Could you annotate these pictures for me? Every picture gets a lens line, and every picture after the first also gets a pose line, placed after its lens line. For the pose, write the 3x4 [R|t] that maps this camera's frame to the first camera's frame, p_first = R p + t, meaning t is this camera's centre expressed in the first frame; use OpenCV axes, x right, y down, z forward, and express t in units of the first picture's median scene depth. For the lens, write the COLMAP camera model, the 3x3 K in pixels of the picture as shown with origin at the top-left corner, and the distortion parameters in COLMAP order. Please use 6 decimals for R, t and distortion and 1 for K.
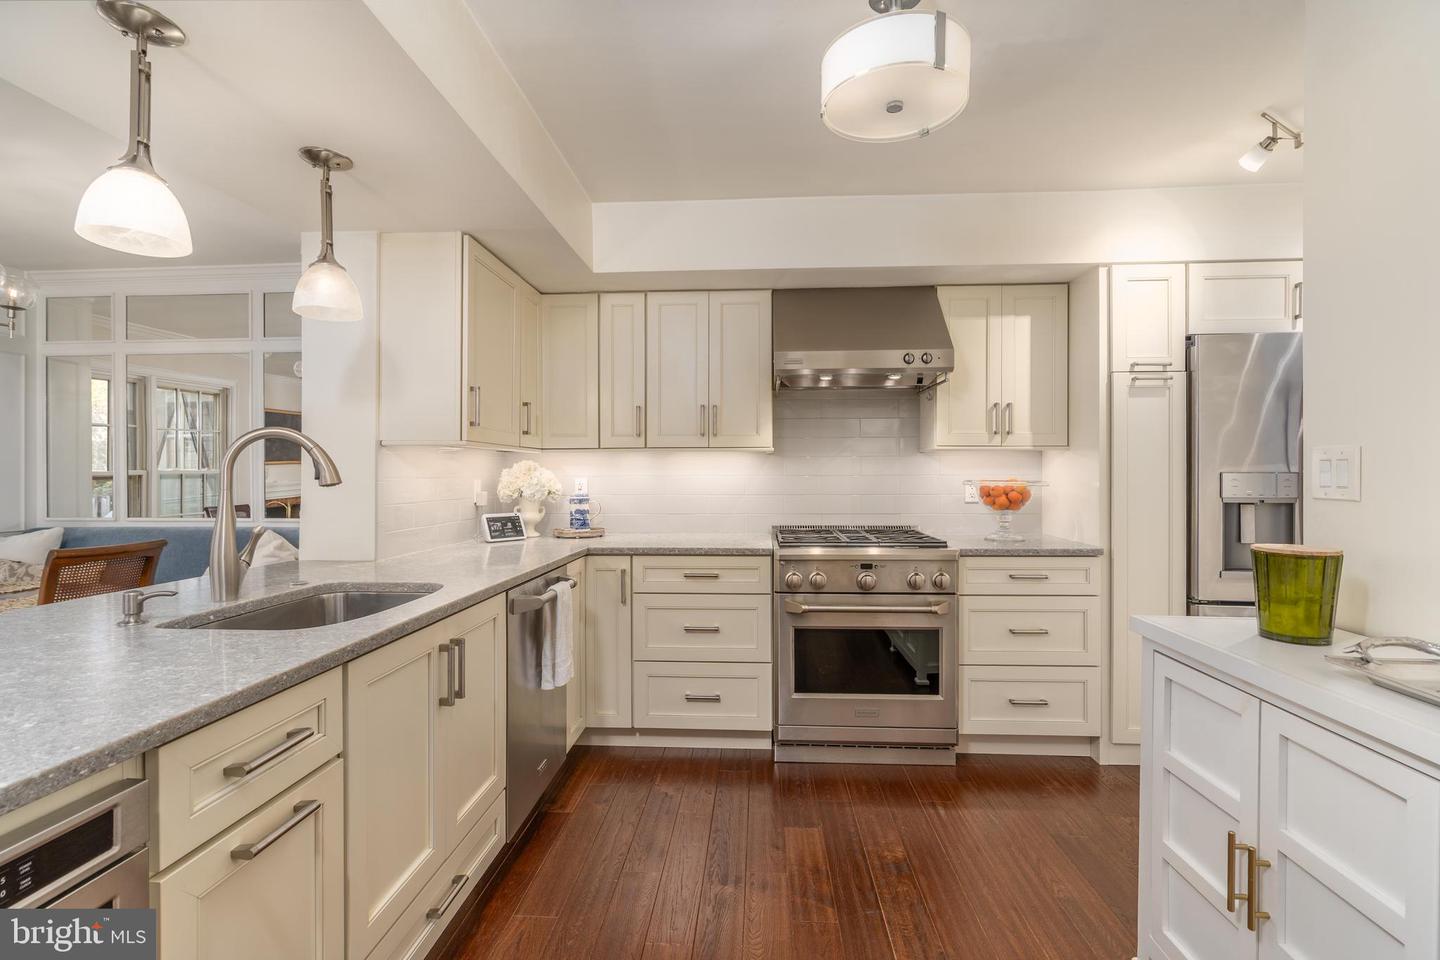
lens RADIAL K [[652.4, 0, 720.0], [0, 652.4, 480.0], [0, 0, 1]] dist [0.000205, -0.000195]
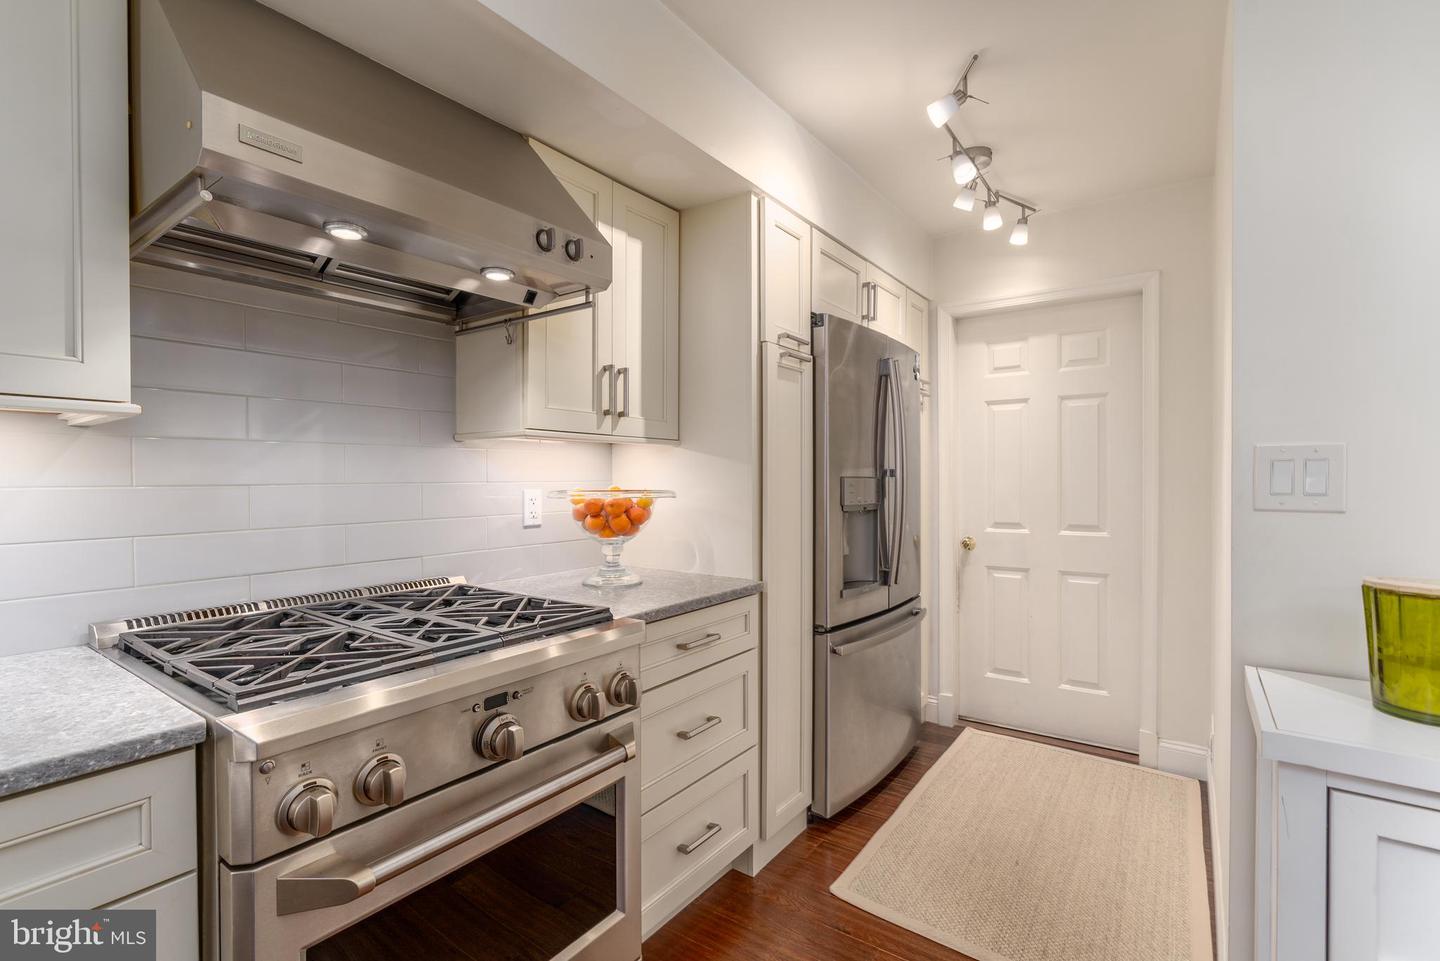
lens RADIAL K [[652.4, 0, 720.0], [0, 652.4, 480.5], [0, 0, 1]] dist [0.000205, -0.000195]
pose [[0.531696, -0.003073, 0.846930, -0.051355], [0.011746, 0.999924, -0.003746, -0.005454], [-0.846854, 0.011940, 0.531692, 0.637566]]
